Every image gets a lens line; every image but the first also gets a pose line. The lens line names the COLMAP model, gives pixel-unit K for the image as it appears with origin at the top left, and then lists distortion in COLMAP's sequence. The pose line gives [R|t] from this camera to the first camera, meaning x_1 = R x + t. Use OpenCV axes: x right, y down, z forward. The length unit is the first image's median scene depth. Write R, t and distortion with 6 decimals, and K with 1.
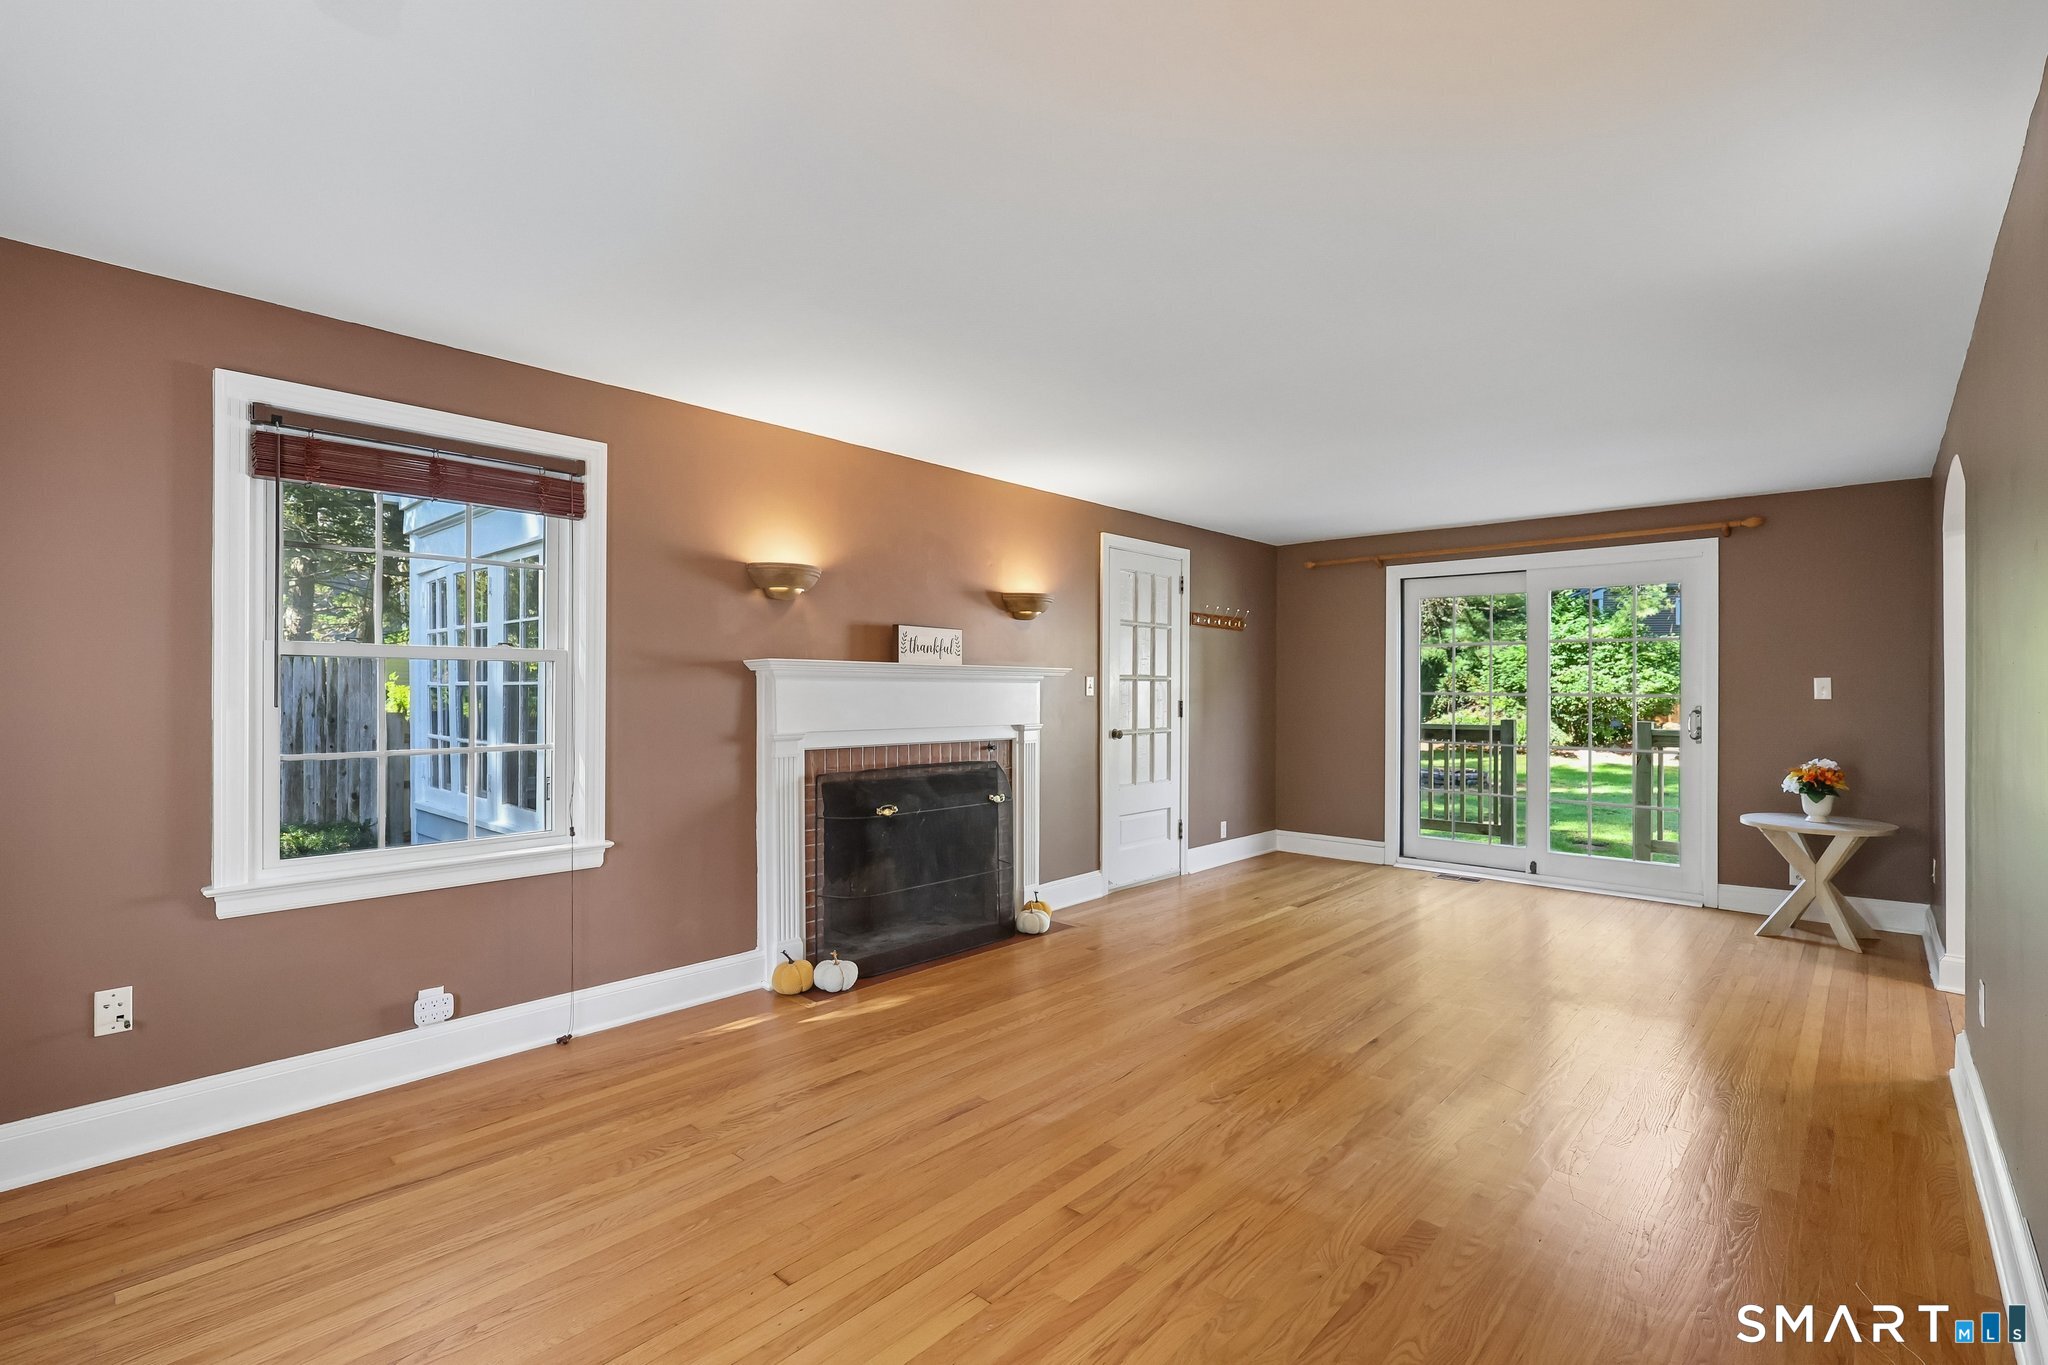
lens RADIAL K [[936.6, 0, 1035.6], [0, 936.6, 686.0], [0, 0, 1]] dist [0.002398, 0.000918]
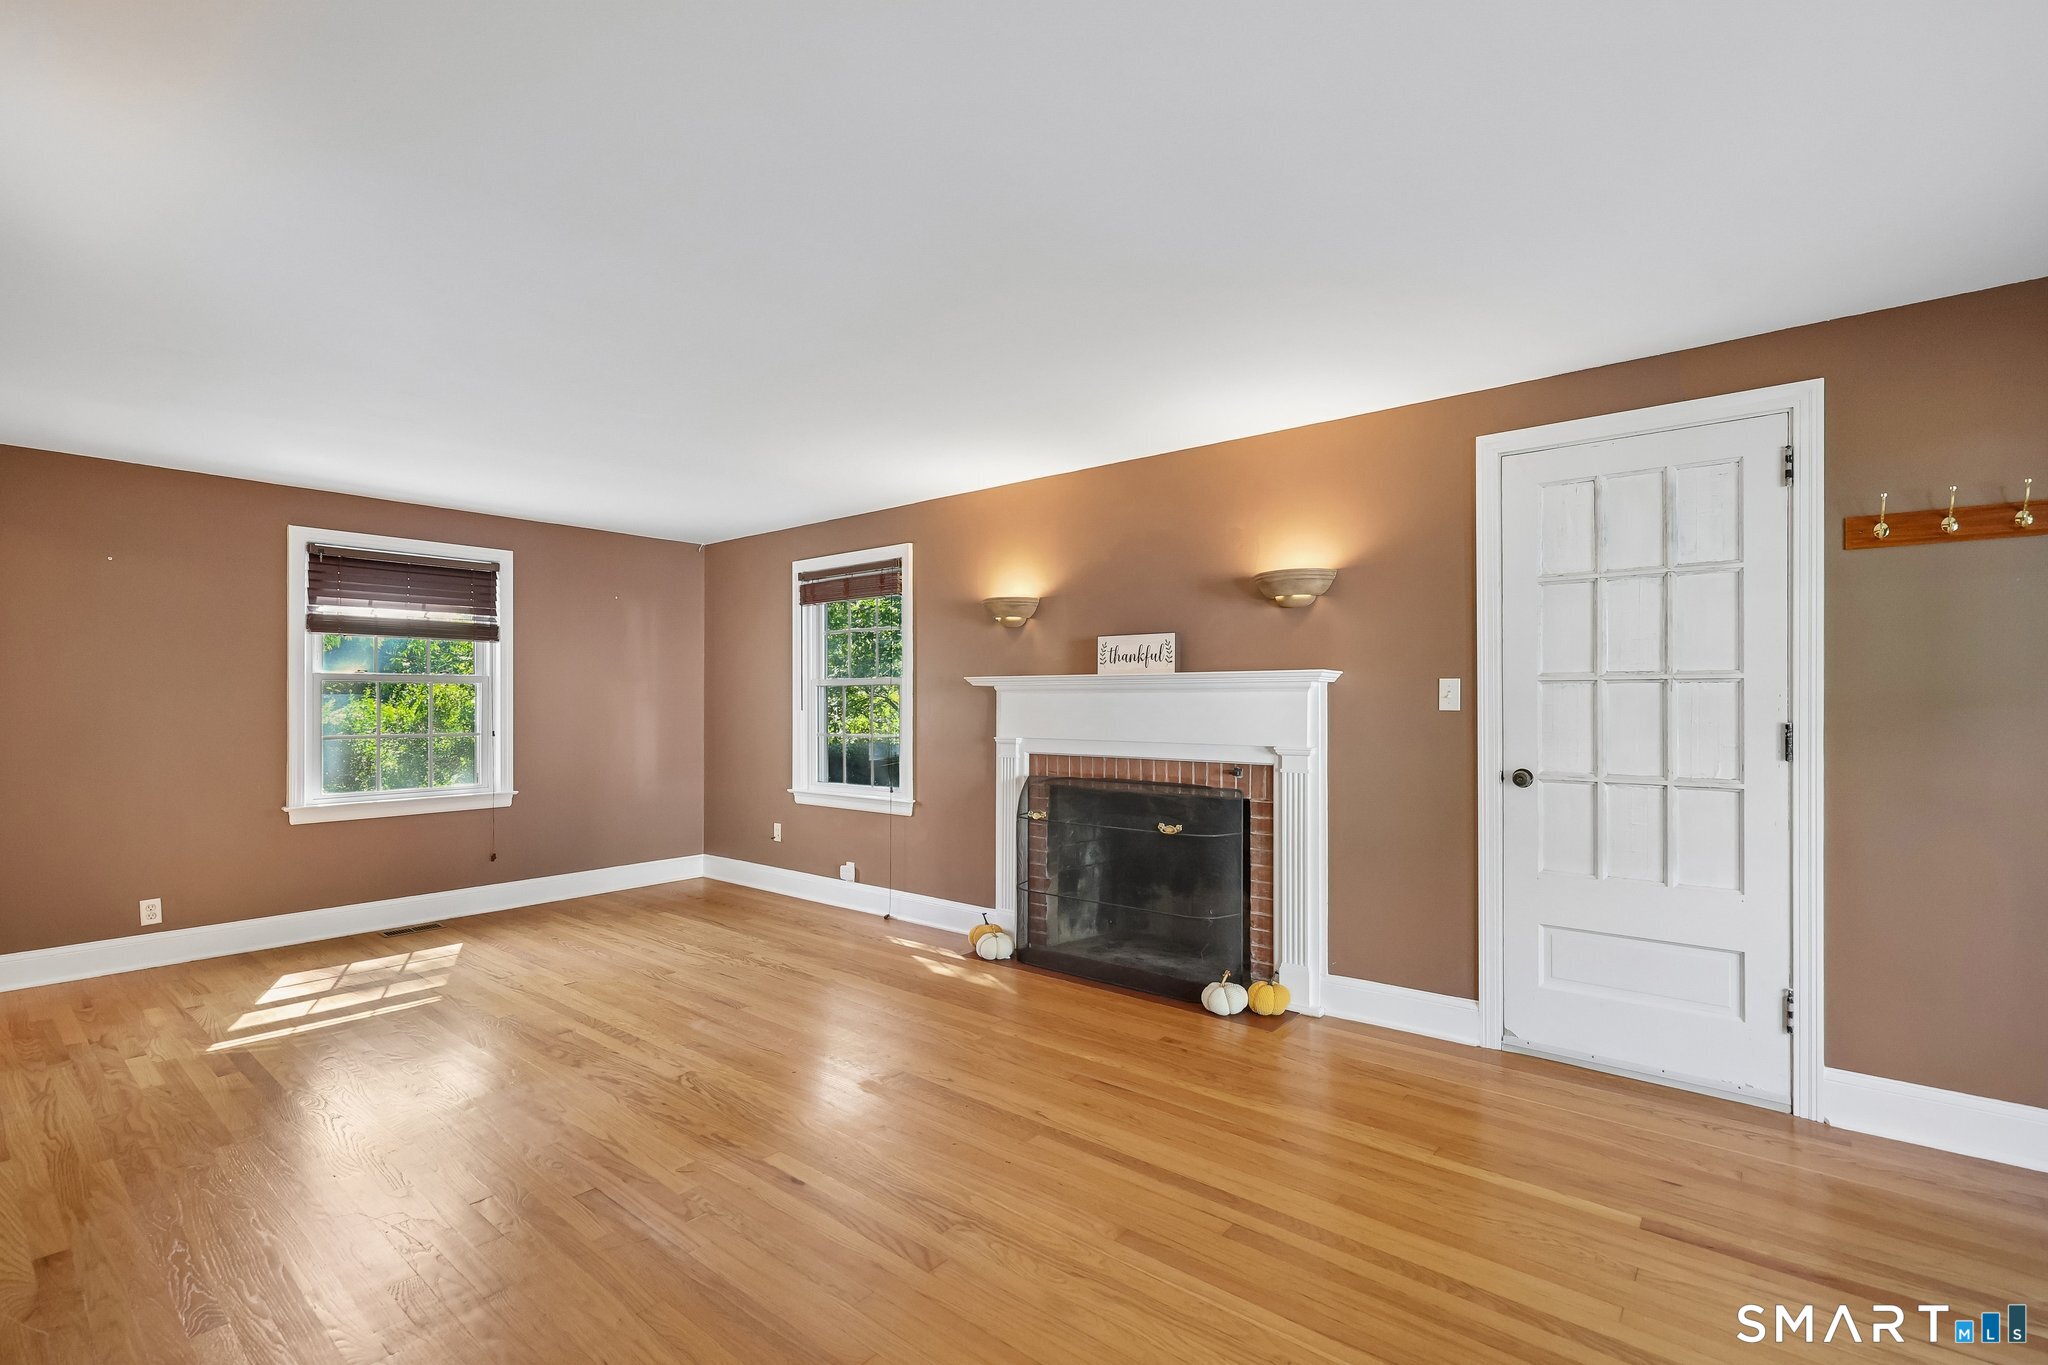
lens RADIAL K [[936.6, 0, 1033.9], [0, 936.6, 697.5], [0, 0, 1]] dist [0.002398, 0.000918]
pose [[0.035660, -0.007358, -0.999337, 0.842388], [0.004567, 0.999964, -0.007199, 0.006616], [0.999354, -0.004307, 0.035693, 0.888487]]
